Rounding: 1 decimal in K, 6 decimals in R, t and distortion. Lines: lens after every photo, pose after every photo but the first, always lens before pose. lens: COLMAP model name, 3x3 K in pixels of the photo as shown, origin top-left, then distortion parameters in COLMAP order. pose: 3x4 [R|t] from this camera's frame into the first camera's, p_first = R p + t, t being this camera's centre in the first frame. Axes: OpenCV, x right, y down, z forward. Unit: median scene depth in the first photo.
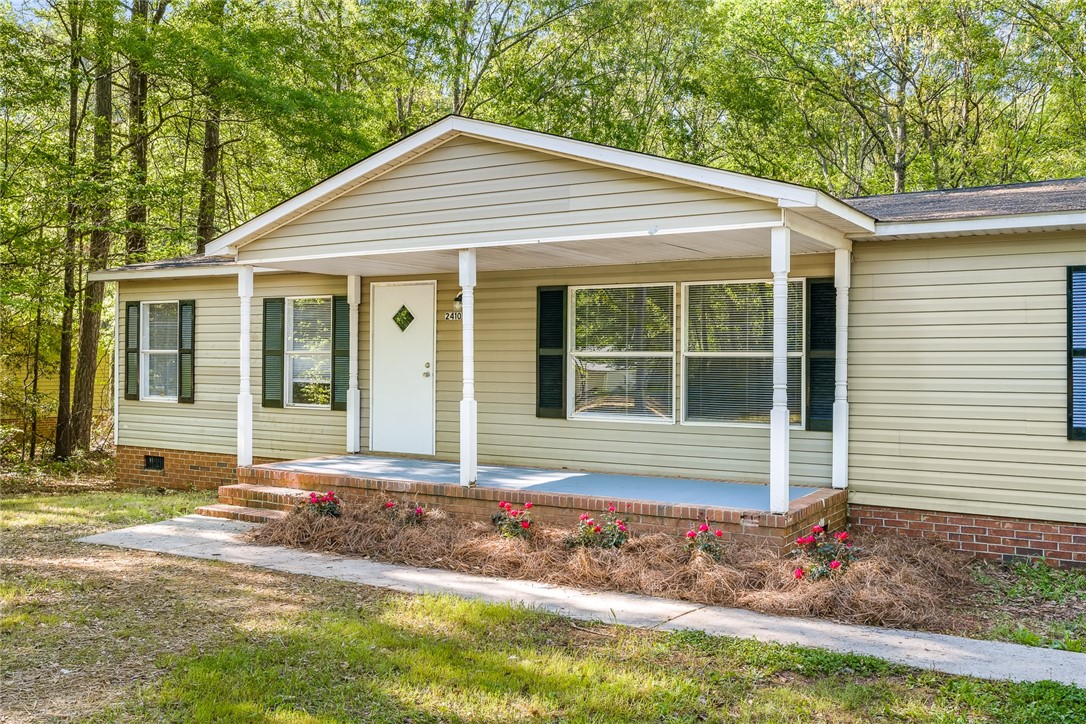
lens RADIAL K [[940.7, 0, 534.3], [0, 940.7, 363.8], [0, 0, 1]] dist [0.006389, 0.003452]
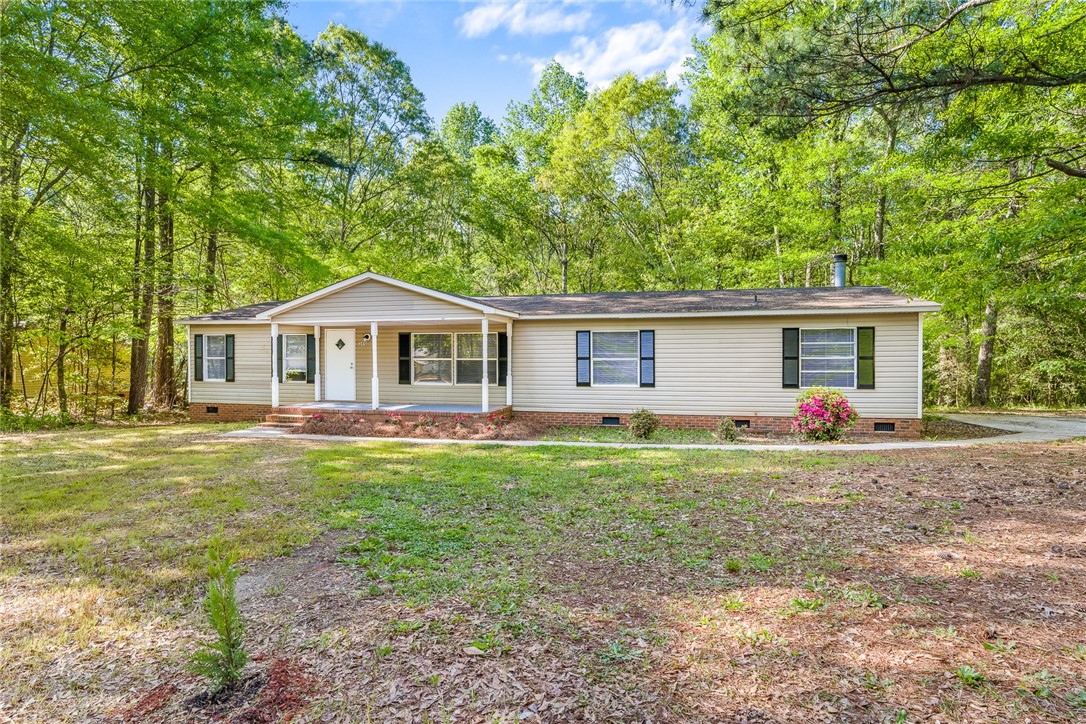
lens RADIAL K [[597.6, 0, 534.6], [0, 597.6, 363.0], [0, 0, 1]] dist [-0.001513, -0.000545]
pose [[0.965133, -0.012604, 0.261458, -0.066932], [0.008235, 0.999808, 0.017800, -0.026377], [-0.261632, -0.015026, 0.965051, -0.674274]]
